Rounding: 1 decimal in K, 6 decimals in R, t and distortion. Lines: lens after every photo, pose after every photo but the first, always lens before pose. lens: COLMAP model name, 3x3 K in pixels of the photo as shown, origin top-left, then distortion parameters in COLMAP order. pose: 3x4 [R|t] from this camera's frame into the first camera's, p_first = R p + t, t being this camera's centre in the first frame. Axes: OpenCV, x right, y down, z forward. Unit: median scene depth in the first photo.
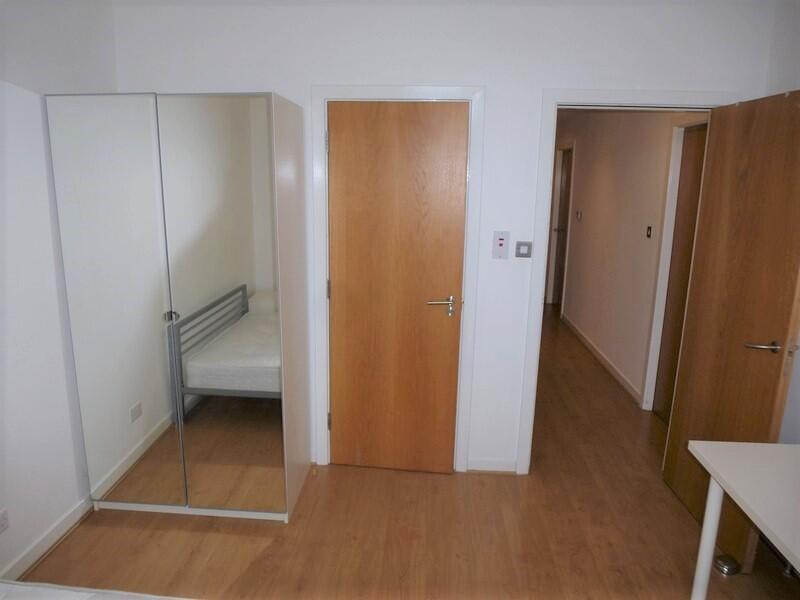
lens RADIAL K [[579.2, 0, 395.8], [0, 579.2, 305.4], [0, 0, 1]] dist [-0.042983, 0.010512]
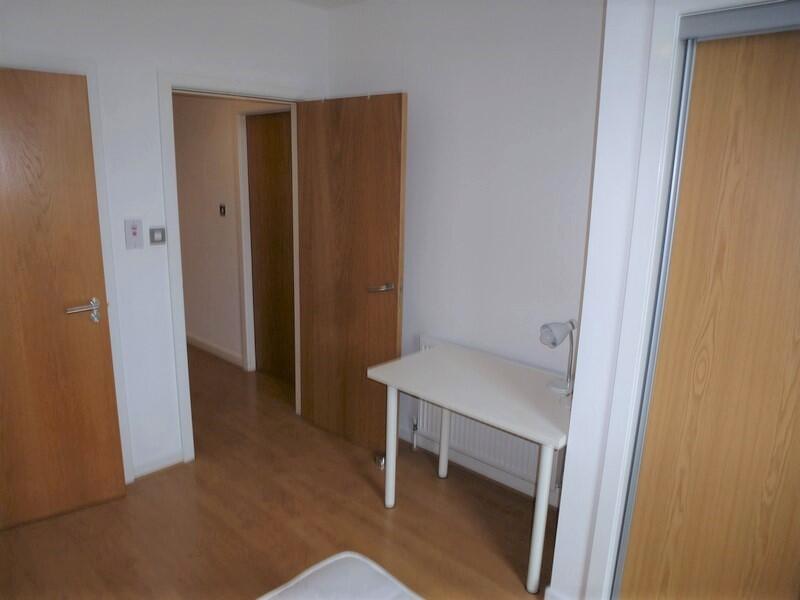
lens RADIAL K [[579.2, 0, 393.7], [0, 579.2, 296.6], [0, 0, 1]] dist [-0.042983, 0.010512]
pose [[0.656839, -0.175641, 0.733289, -0.246934], [0.163177, 0.982558, 0.089183, -0.017682], [-0.736163, 0.061077, 0.674043, 0.058959]]
